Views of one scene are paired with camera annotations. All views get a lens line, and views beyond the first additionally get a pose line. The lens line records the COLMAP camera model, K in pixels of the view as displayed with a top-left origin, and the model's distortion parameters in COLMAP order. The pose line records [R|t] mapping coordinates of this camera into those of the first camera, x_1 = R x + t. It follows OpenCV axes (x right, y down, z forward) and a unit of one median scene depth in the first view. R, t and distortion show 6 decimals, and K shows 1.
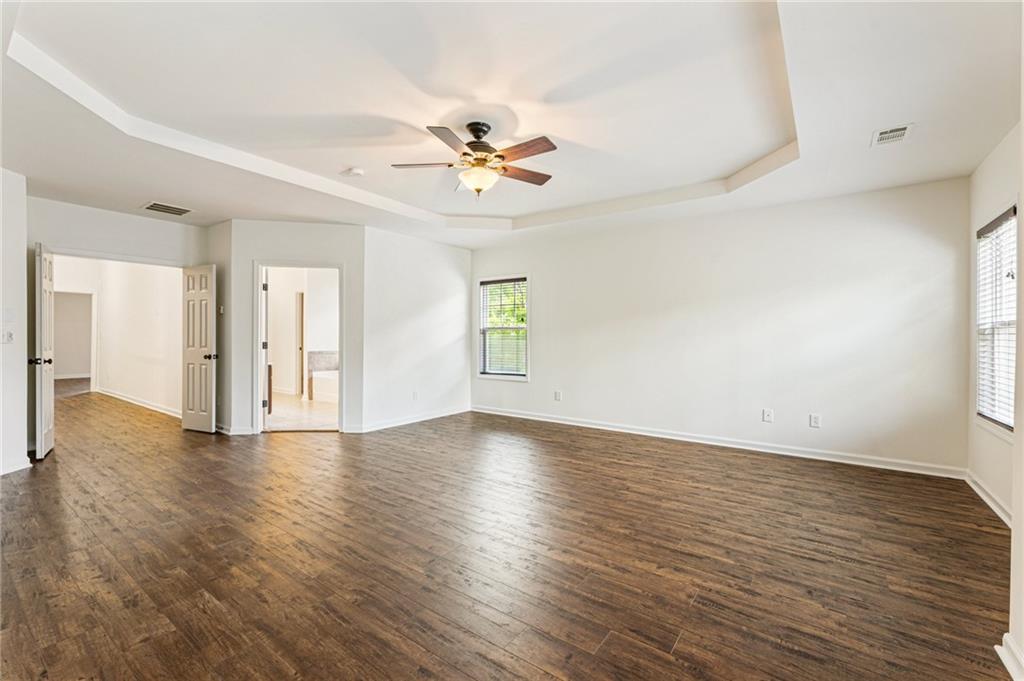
lens RADIAL K [[431.0, 0, 512.4], [0, 431.0, 338.5], [0, 0, 1]] dist [-0.003345, -0.000263]
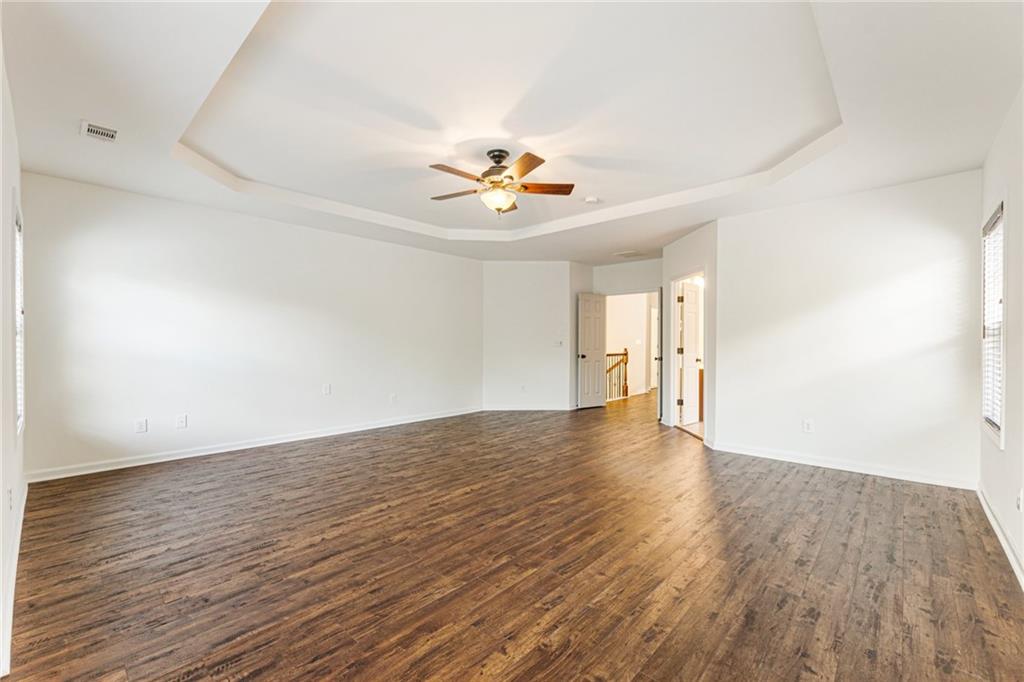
lens RADIAL K [[431.0, 0, 511.1], [0, 431.0, 343.1], [0, 0, 1]] dist [-0.003345, -0.000263]
pose [[-0.112590, -0.002548, -0.993638, 1.427557], [-0.005155, 0.999985, -0.001980, 0.001990], [0.993628, 0.004900, -0.112602, 1.615851]]
